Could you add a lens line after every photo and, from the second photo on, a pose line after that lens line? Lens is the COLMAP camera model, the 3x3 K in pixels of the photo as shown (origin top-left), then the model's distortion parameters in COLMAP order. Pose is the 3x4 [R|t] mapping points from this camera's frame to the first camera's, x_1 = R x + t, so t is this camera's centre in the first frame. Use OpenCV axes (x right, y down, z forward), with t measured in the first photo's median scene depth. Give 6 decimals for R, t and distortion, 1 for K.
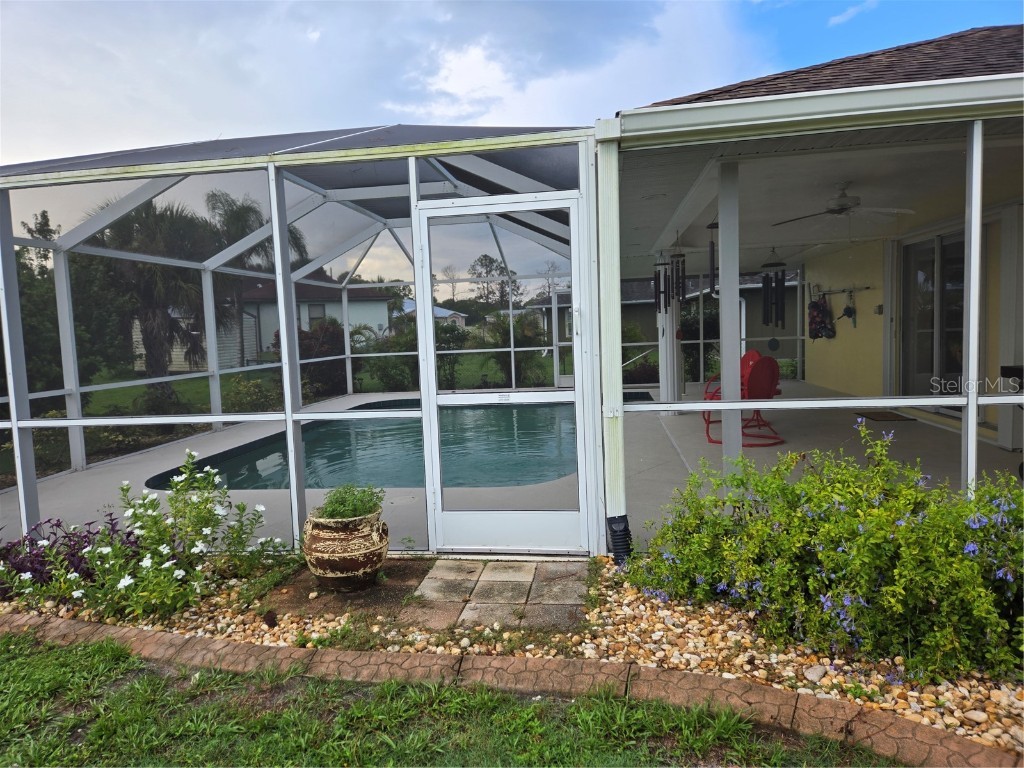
lens RADIAL K [[687.4, 0, 509.3], [0, 687.4, 378.9], [0, 0, 1]] dist [-0.001391, -0.000850]
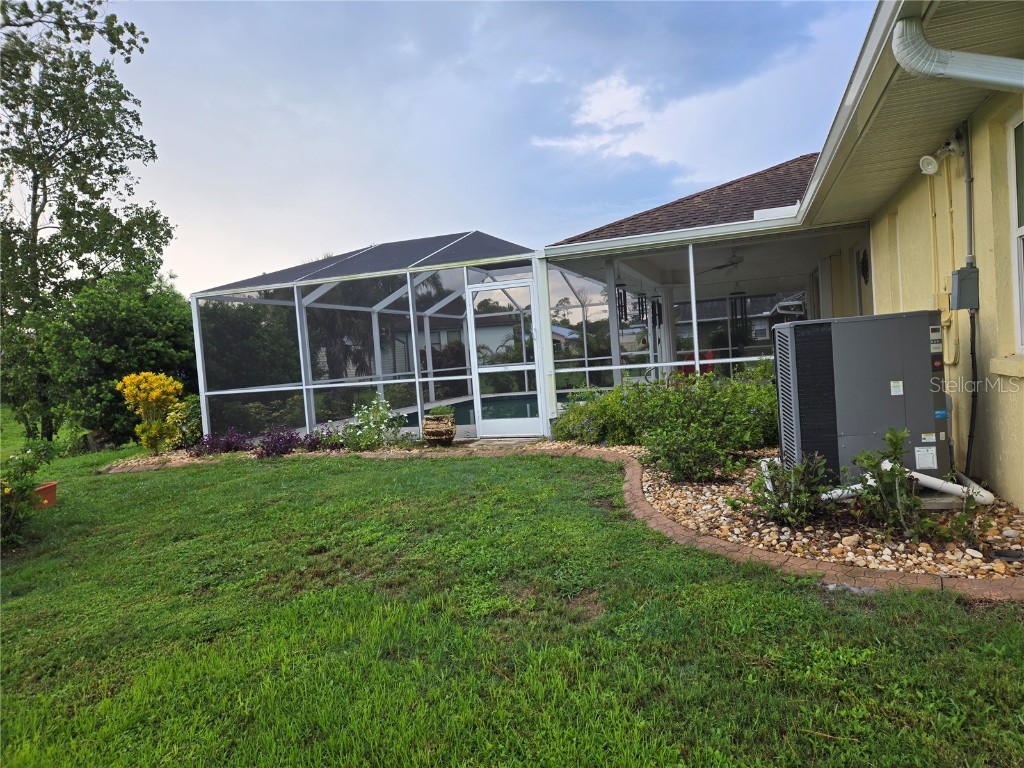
lens RADIAL K [[685.2, 0, 512.0], [0, 685.2, 384.0], [0, 0, 1]] dist [-0.157829, -0.000304]
pose [[0.980003, -0.021919, -0.197772, 0.193453], [0.017335, 0.999540, -0.024879, 0.057543], [0.198226, 0.020953, 0.979932, -0.513388]]
